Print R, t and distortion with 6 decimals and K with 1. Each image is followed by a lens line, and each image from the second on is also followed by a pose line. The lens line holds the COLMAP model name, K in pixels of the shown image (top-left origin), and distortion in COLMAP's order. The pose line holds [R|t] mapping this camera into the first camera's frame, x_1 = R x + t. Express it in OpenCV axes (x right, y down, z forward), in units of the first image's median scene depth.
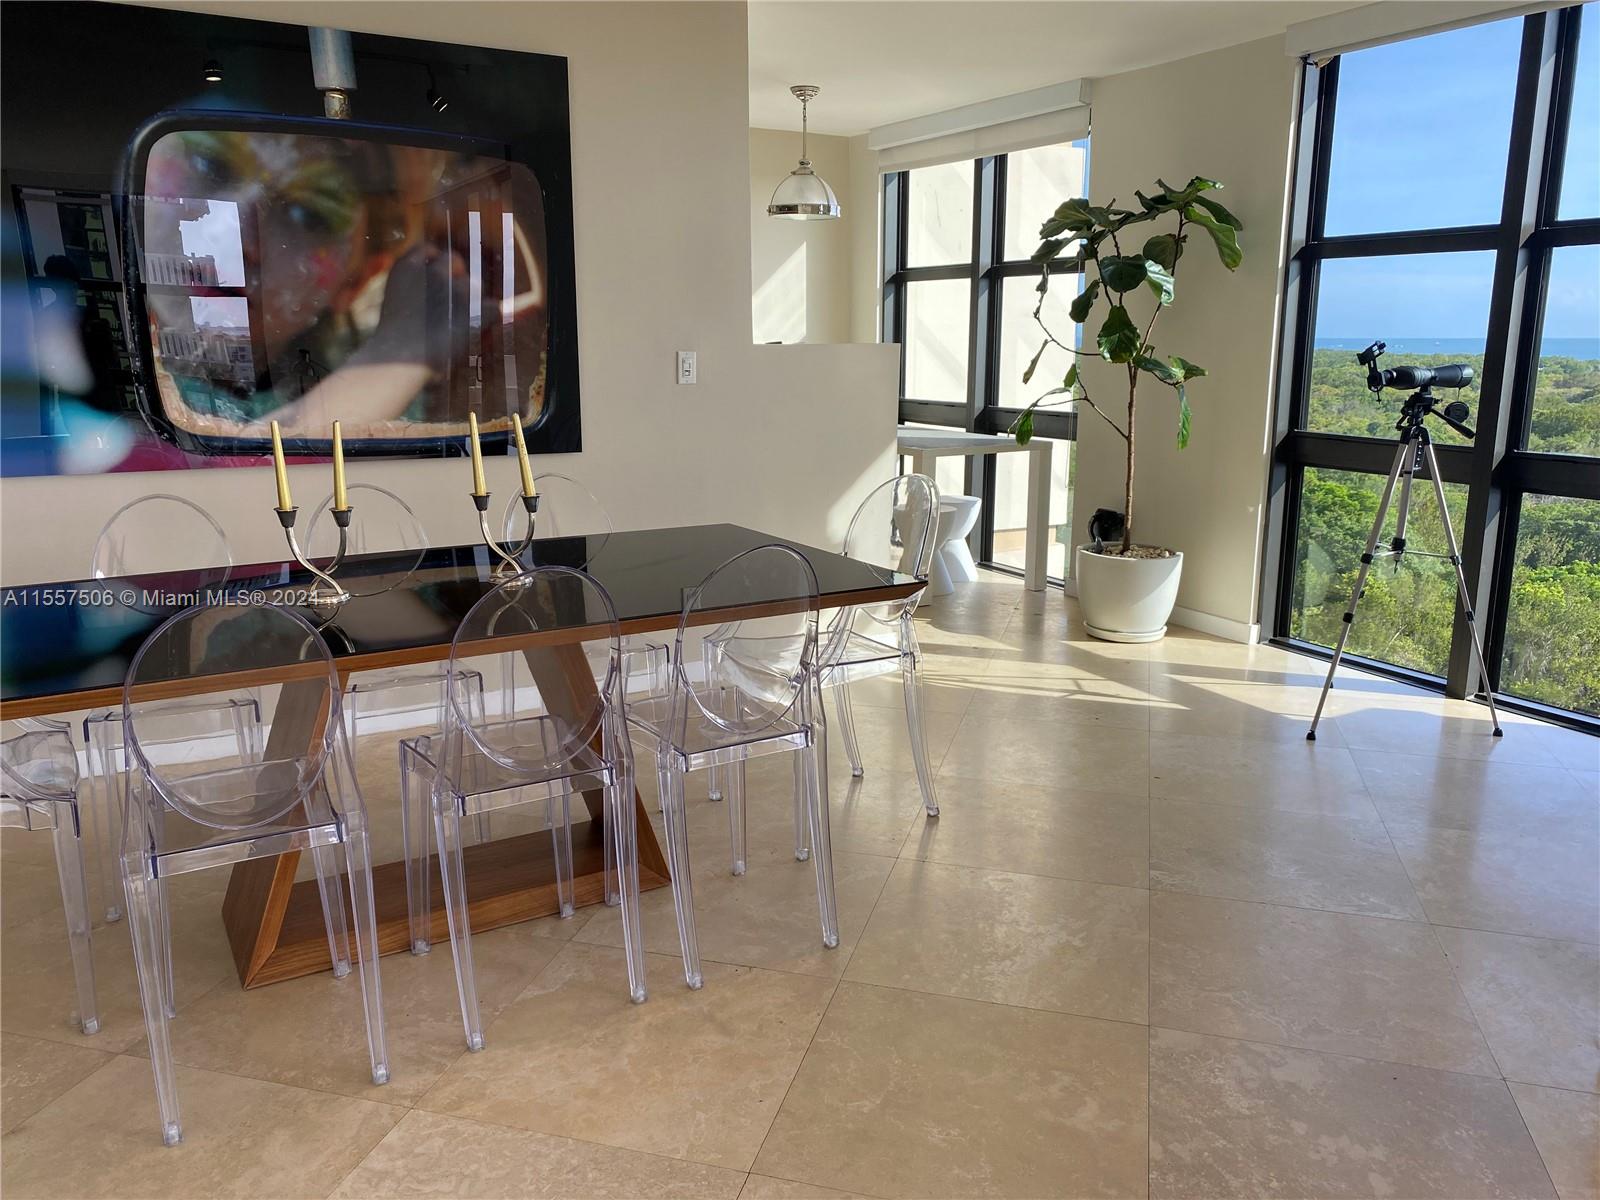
lens RADIAL K [[1205.3, 0, 801.2], [0, 1205.3, 606.8], [0, 0, 1]] dist [0.009831, -0.005622]
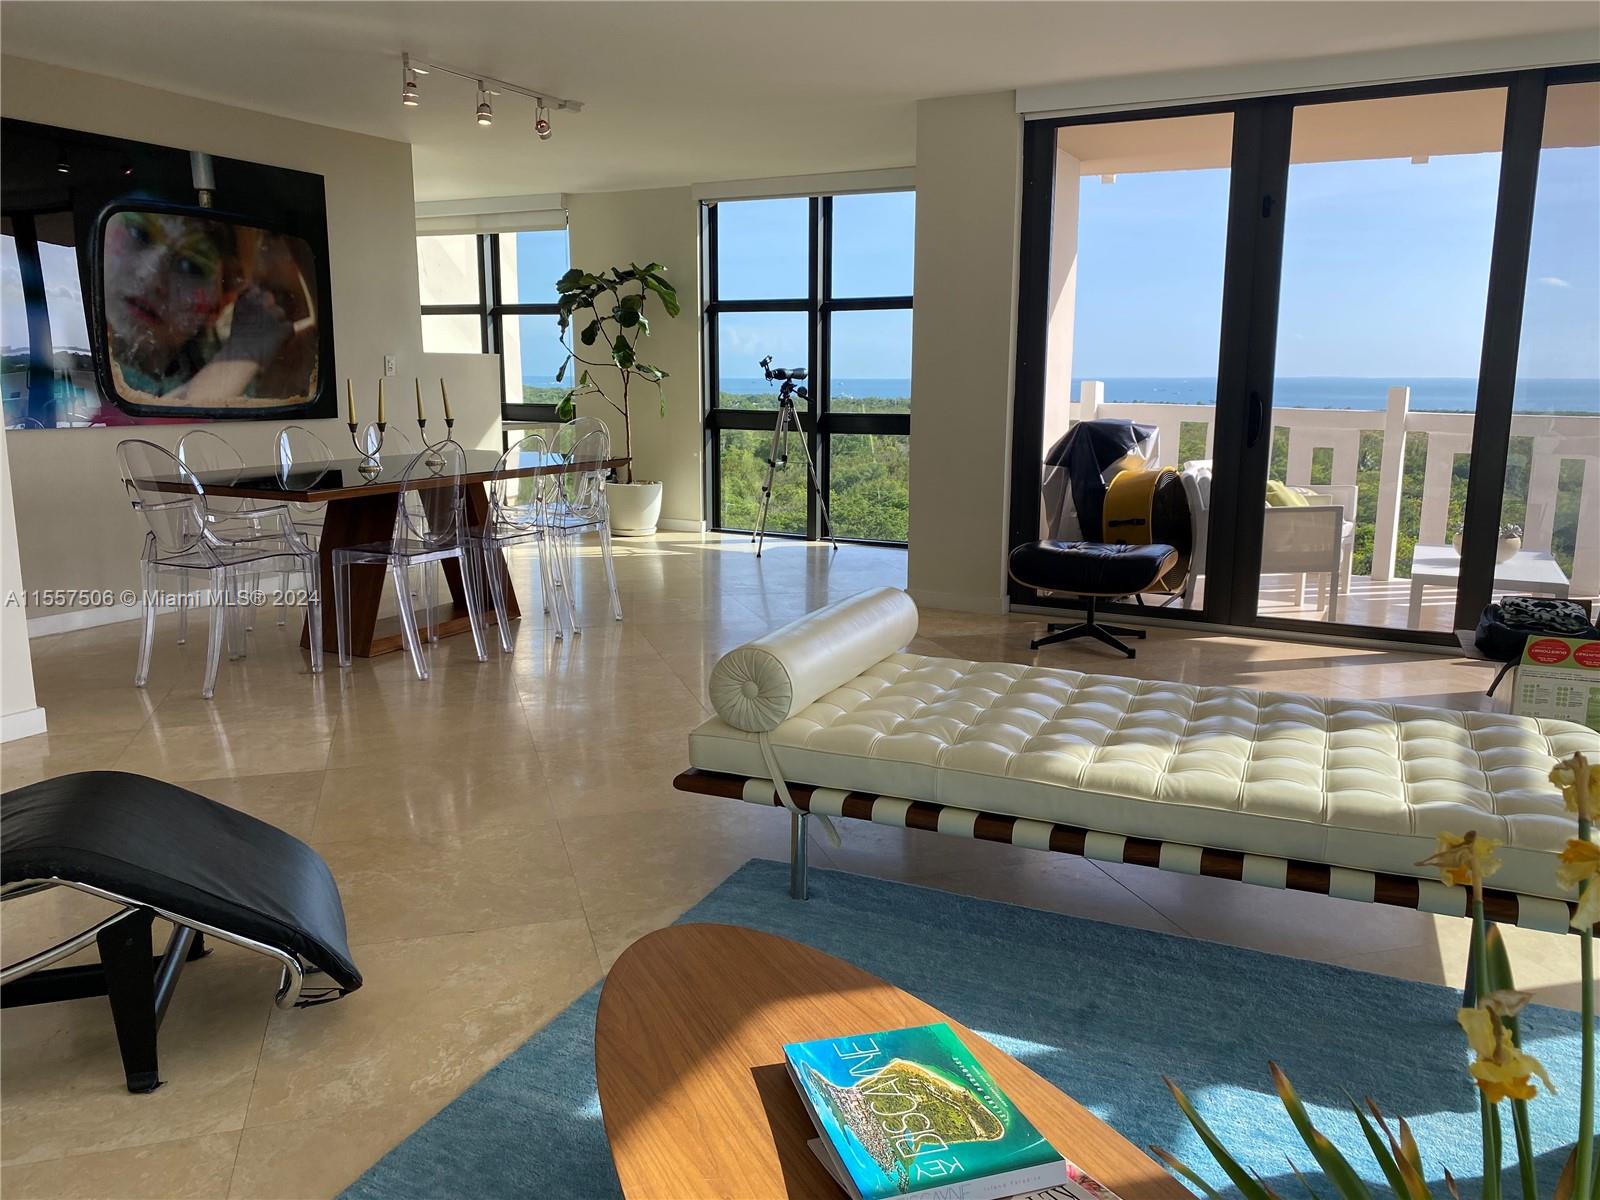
lens RADIAL K [[1073.2, 0, 800.0], [0, 1073.2, 600.0], [0, 0, 1]] dist [0.001861, 0.000187]
pose [[0.848170, -0.105174, 0.519179, -0.431661], [0.108239, 0.993823, 0.024499, 0.141594], [-0.518548, 0.035416, 0.854314, -0.521660]]
